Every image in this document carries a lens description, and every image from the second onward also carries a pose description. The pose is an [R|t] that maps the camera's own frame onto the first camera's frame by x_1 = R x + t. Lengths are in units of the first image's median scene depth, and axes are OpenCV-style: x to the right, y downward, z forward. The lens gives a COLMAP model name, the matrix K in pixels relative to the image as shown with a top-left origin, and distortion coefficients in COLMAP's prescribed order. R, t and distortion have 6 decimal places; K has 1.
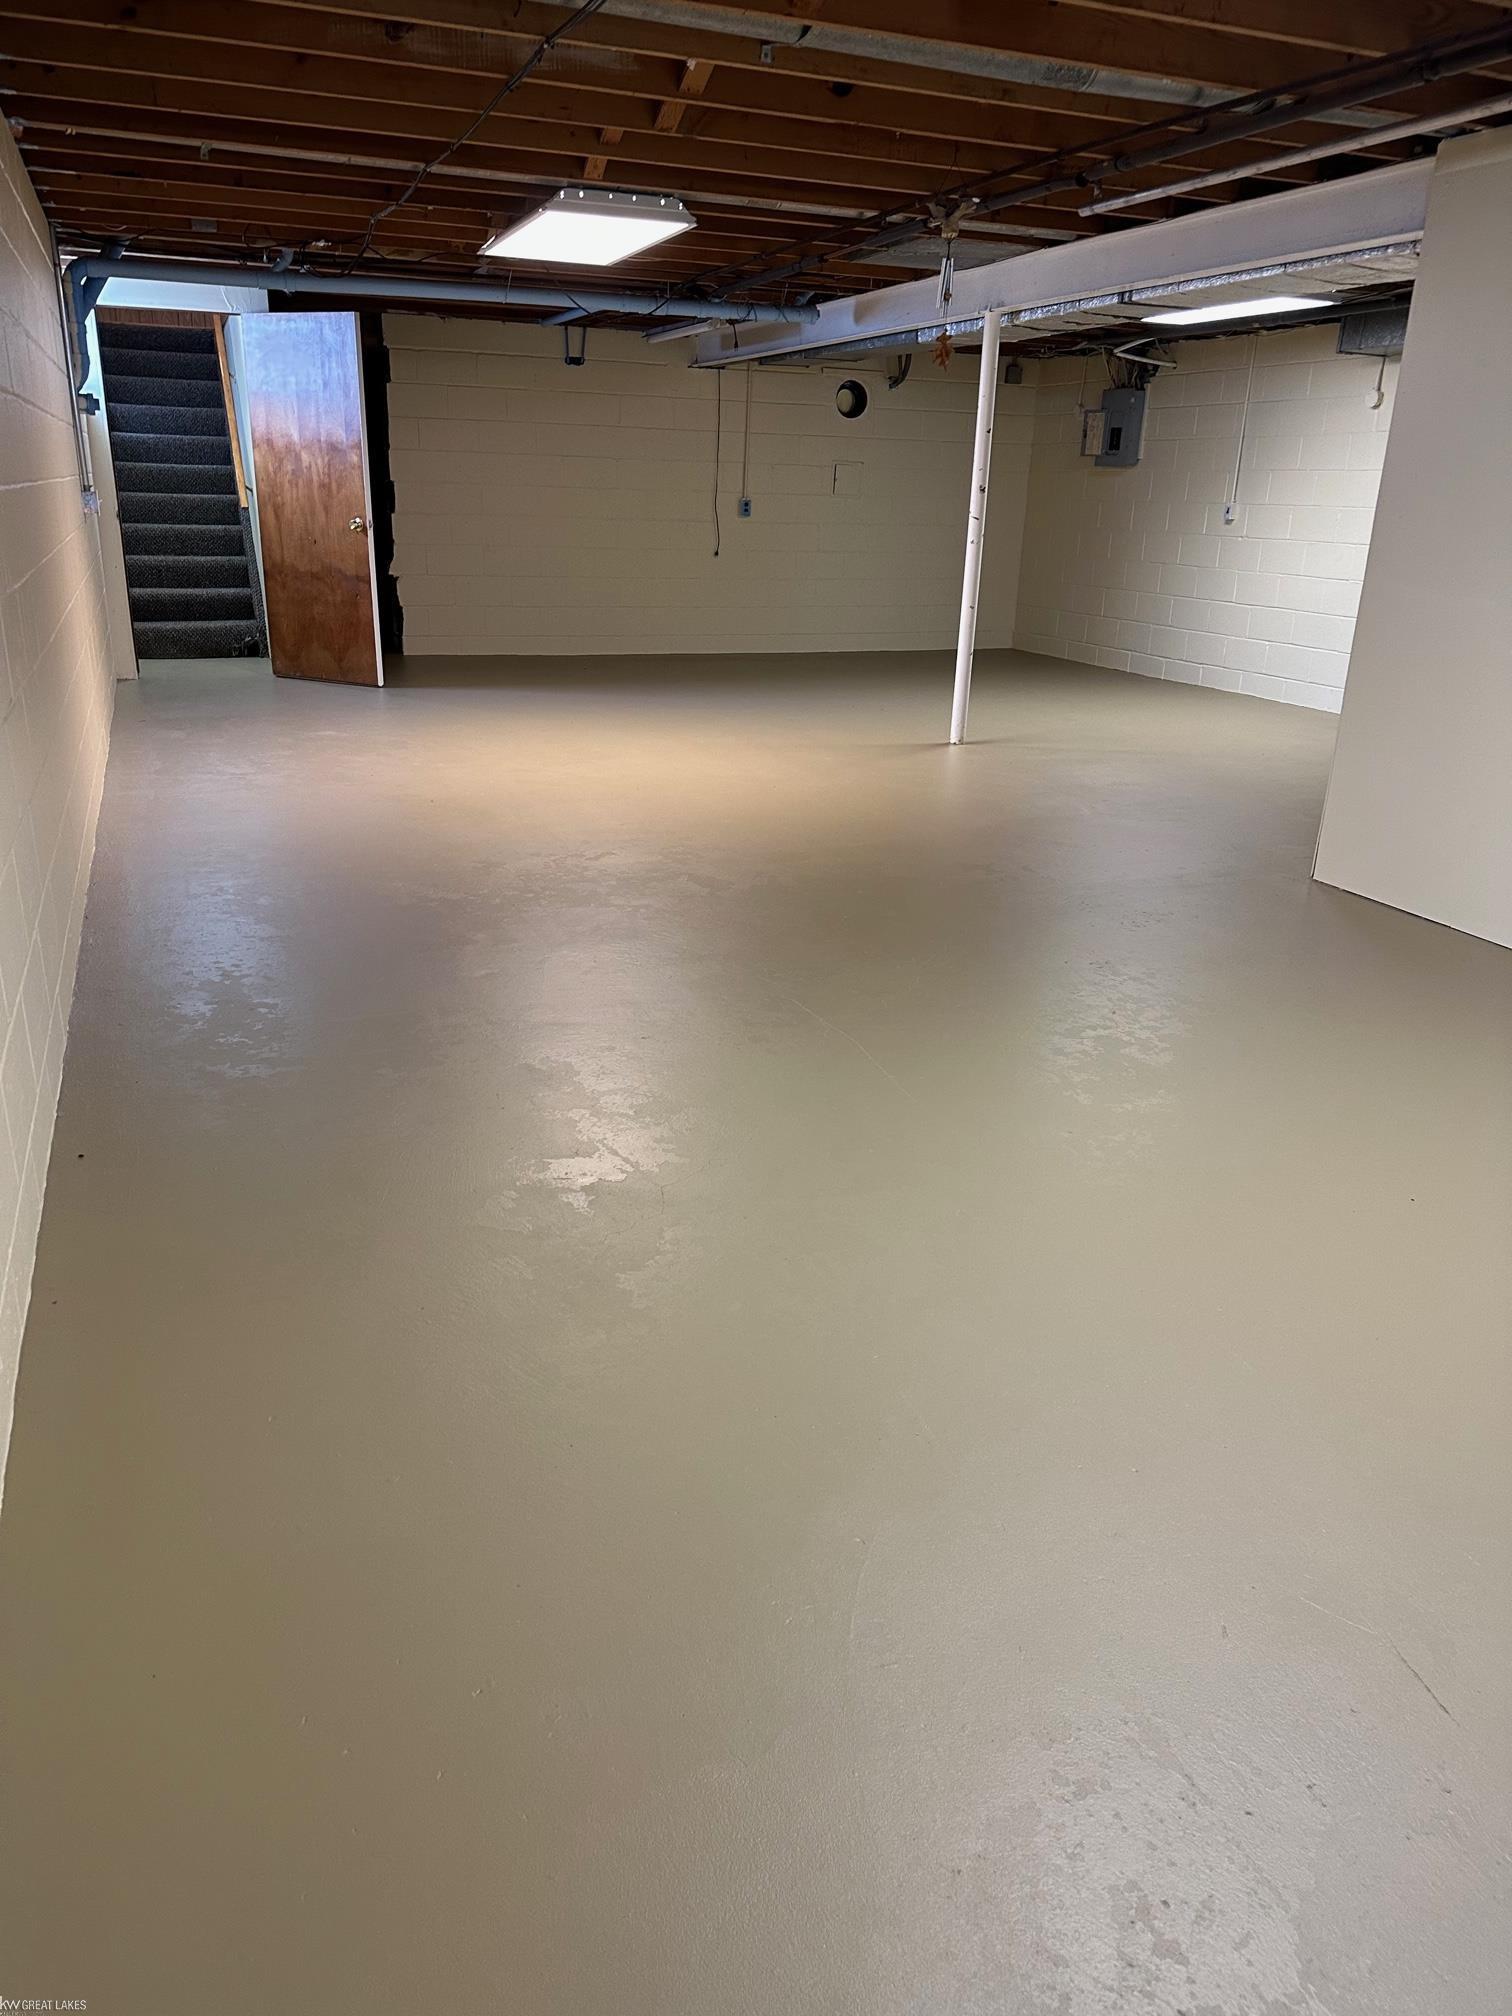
lens RADIAL K [[1378.1, 0, 756.0], [0, 1378.1, 1008.0], [0, 0, 1]] dist [0.096532, -0.110507]
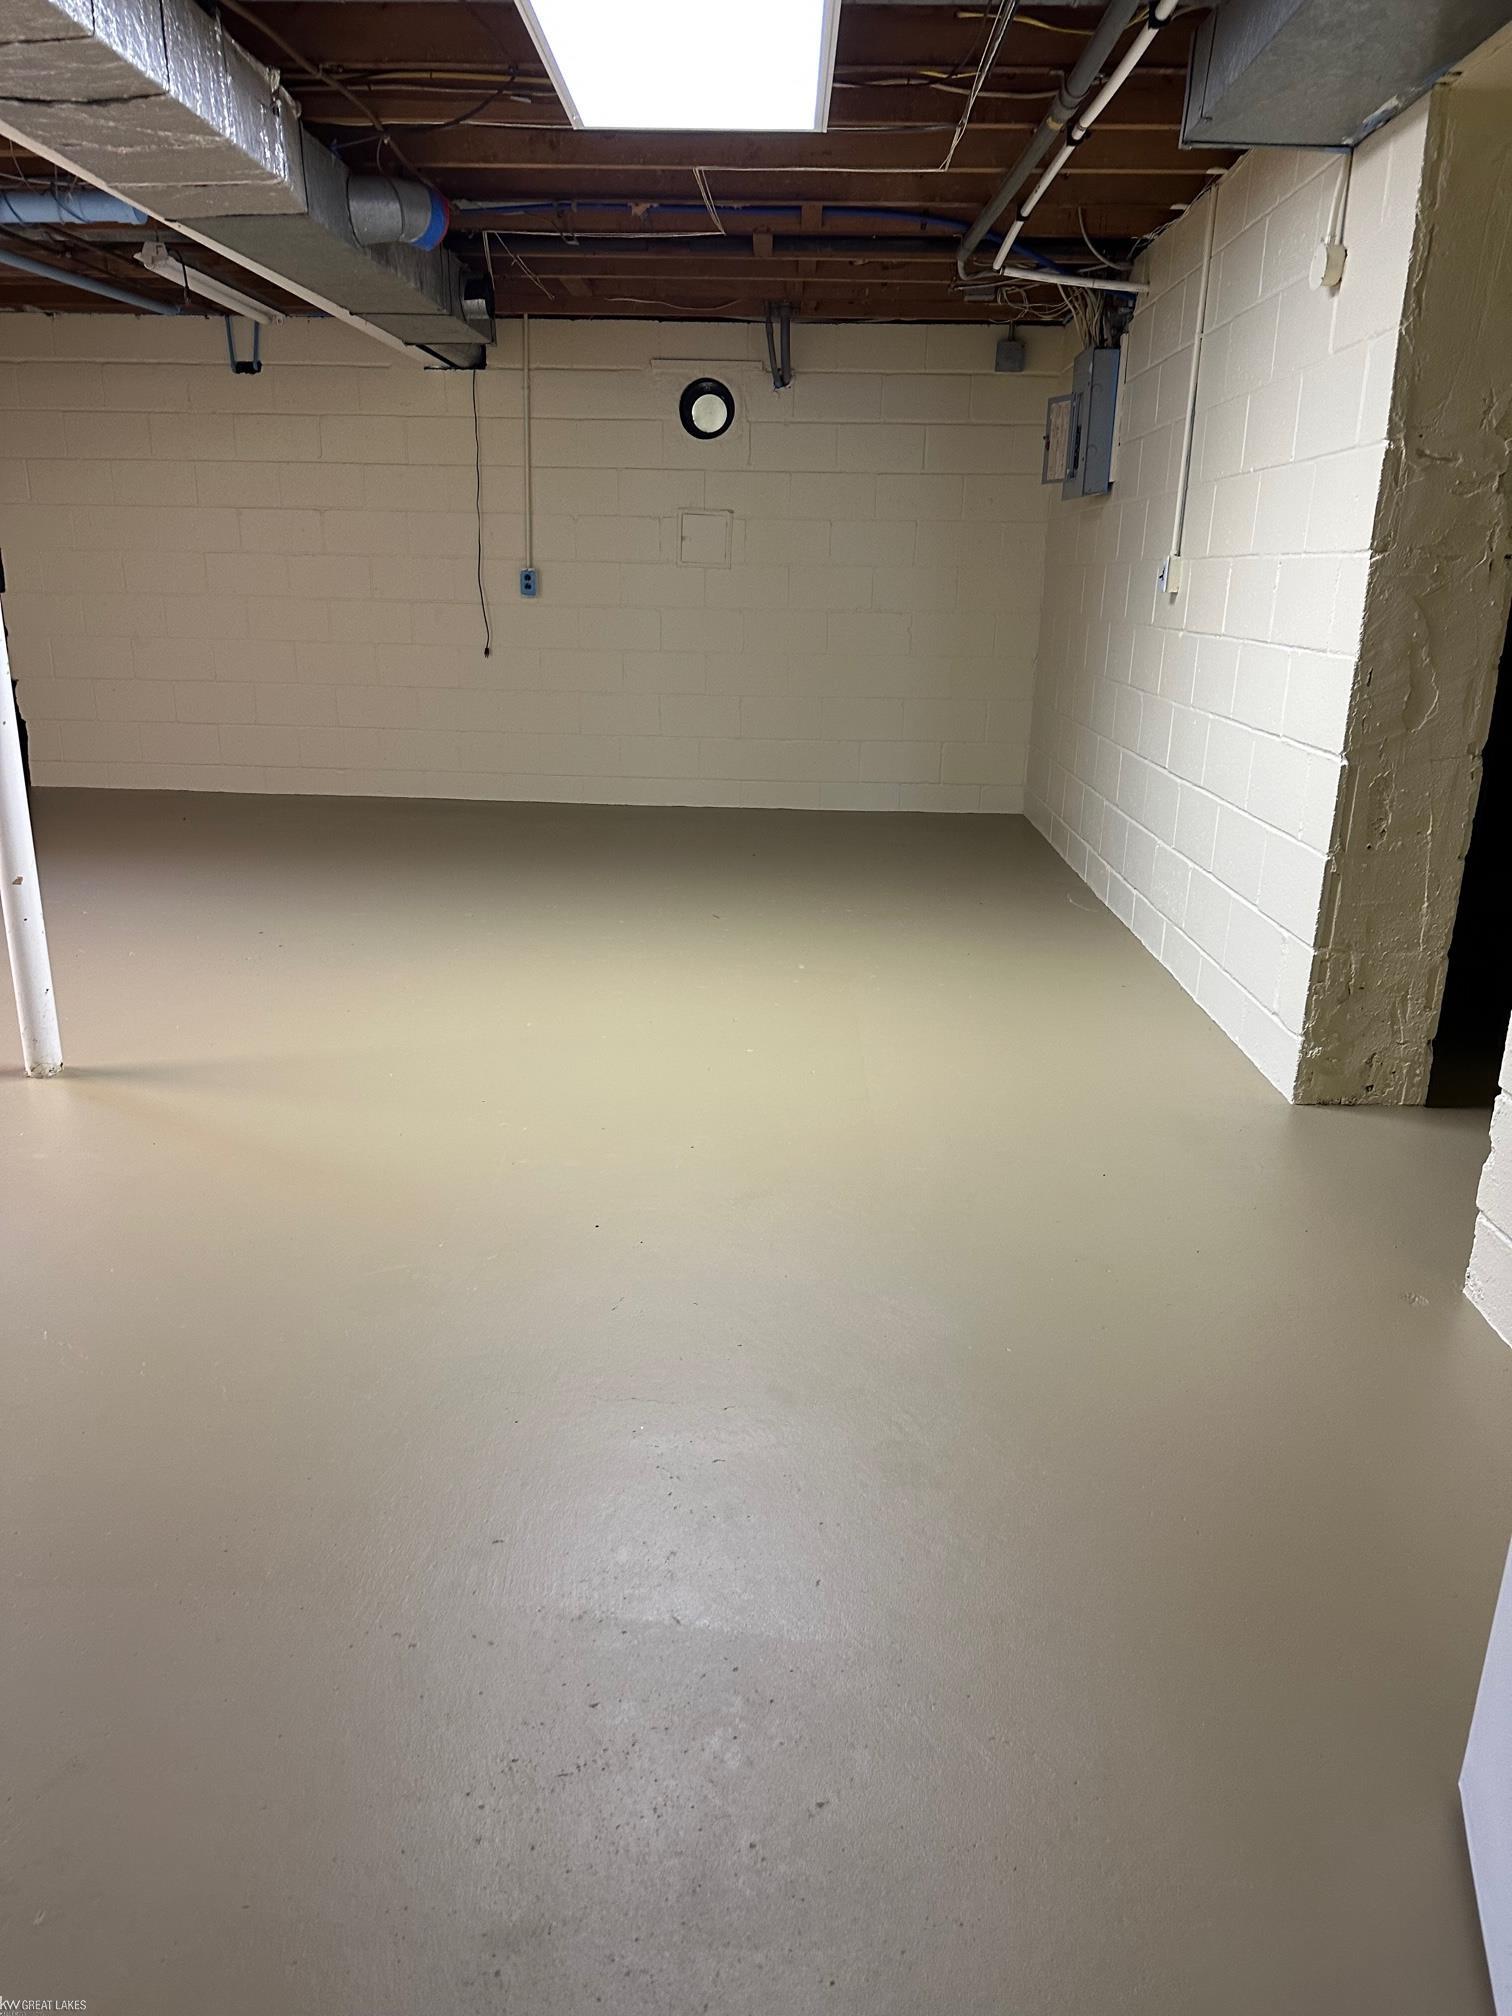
lens RADIAL K [[1378.1, 0, 756.0], [0, 1378.1, 1008.0], [0, 0, 1]] dist [0.096532, -0.110507]
pose [[0.911396, 0.109226, -0.396771, 0.371143], [-0.135939, 0.989920, -0.039744, -0.159093], [0.388431, 0.090159, 0.917057, 0.485208]]
